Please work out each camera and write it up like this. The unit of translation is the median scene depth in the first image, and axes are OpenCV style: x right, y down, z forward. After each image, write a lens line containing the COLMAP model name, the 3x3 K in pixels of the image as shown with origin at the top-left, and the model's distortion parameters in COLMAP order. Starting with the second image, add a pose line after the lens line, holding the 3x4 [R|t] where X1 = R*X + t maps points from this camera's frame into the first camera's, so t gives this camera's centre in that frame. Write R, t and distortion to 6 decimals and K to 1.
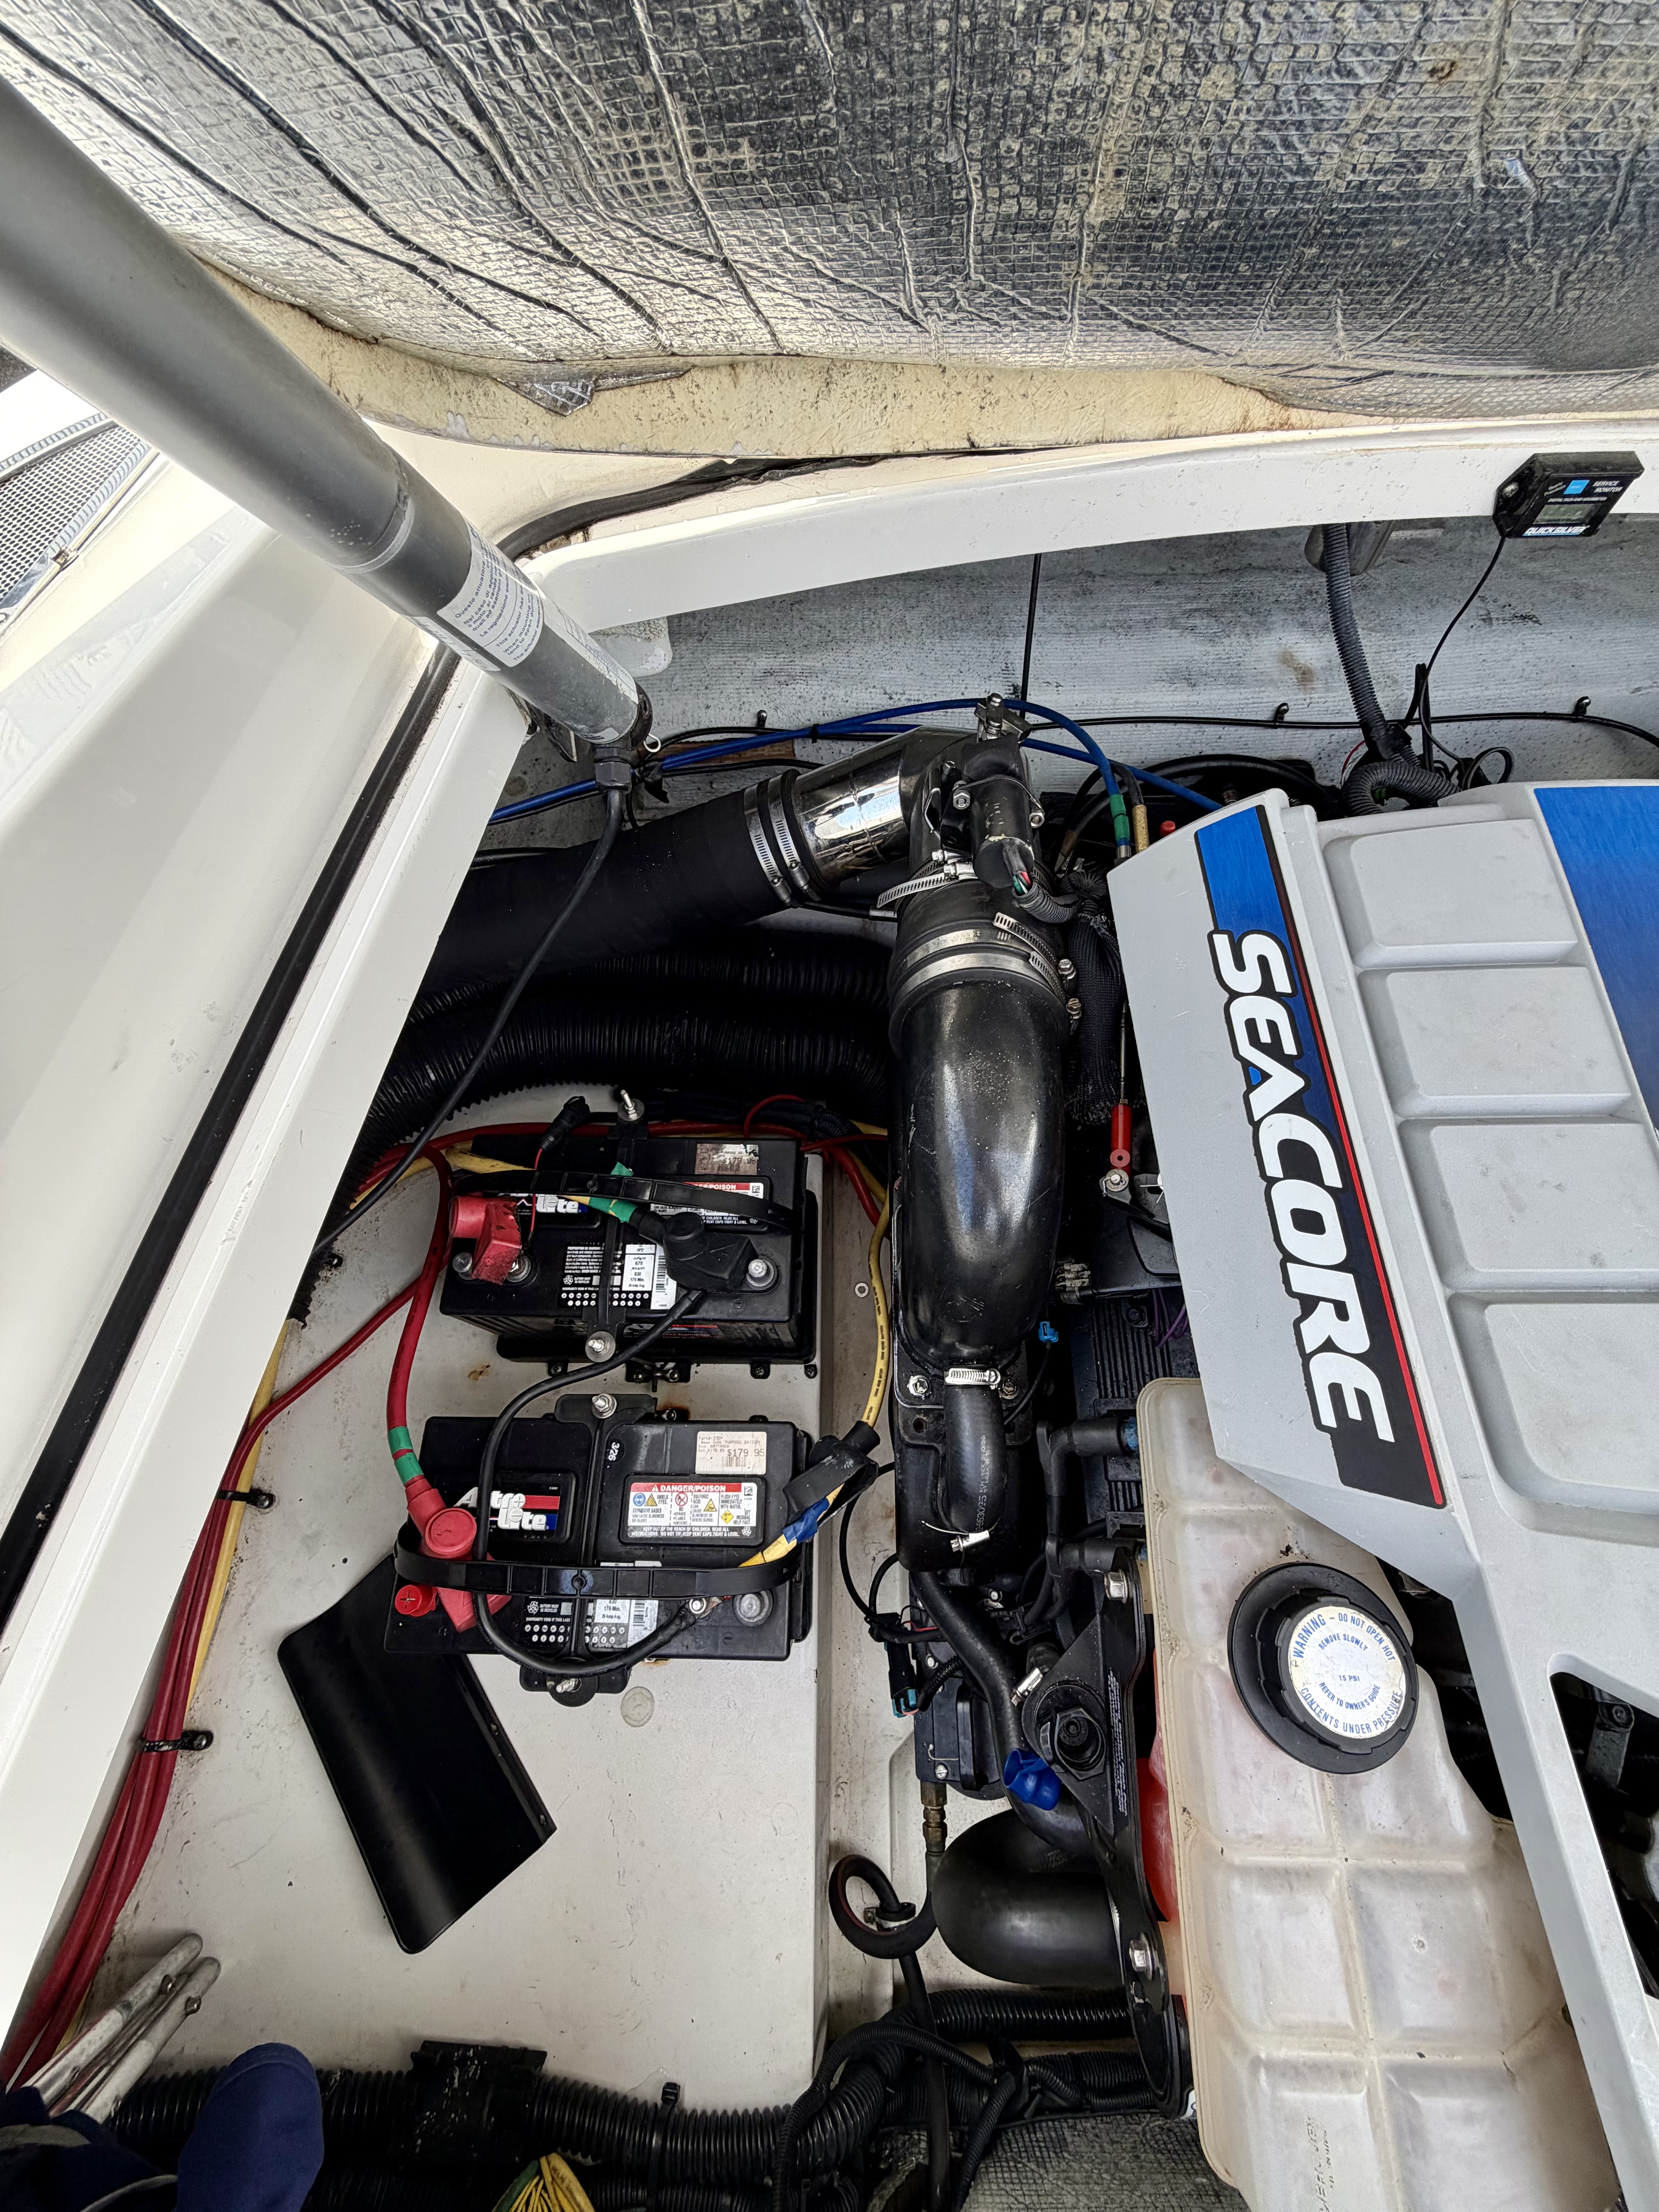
lens RADIAL K [[876.6, 0, 831.5], [0, 876.6, 1098.6], [0, 0, 1]] dist [-0.001871, -0.000037]
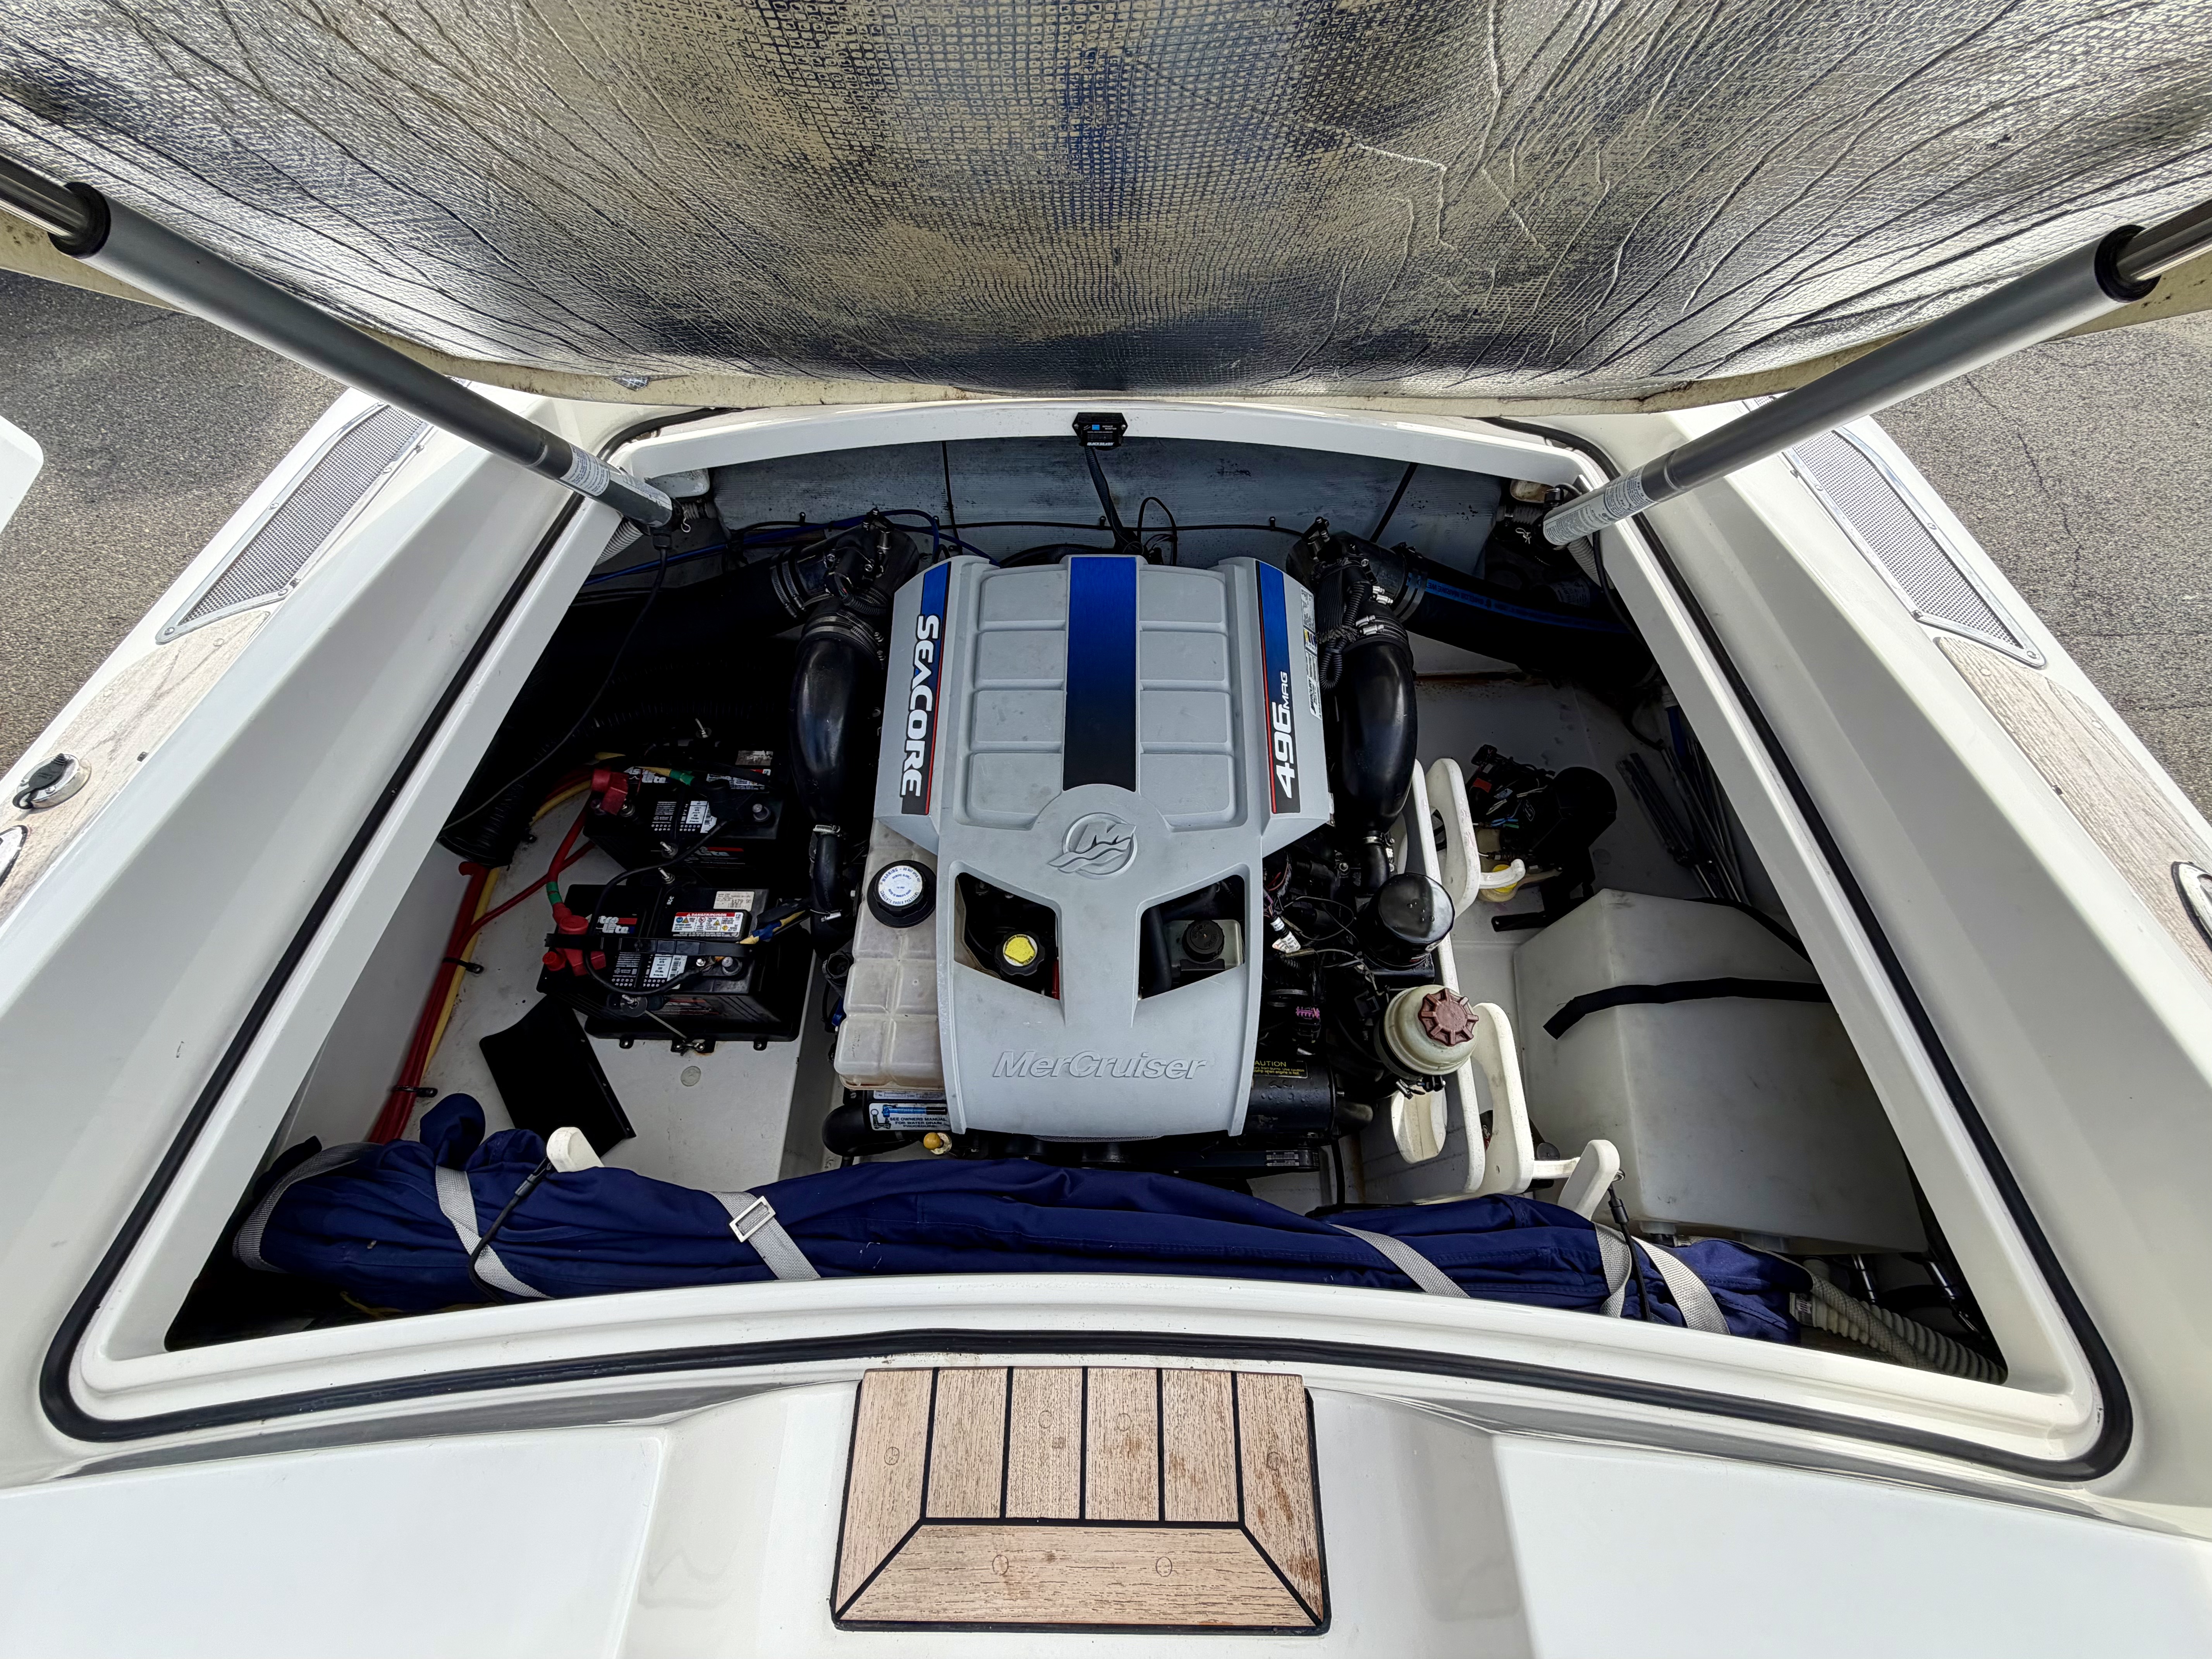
lens RADIAL K [[876.6, 0, 1104.6], [0, 876.6, 830.2], [0, 0, 1]] dist [-0.001871, -0.000037]
pose [[0.999533, 0.016744, 0.025575, 0.635934], [-0.015055, 0.997781, -0.064852, 0.369509], [-0.026604, 0.064437, 0.997567, -0.906268]]
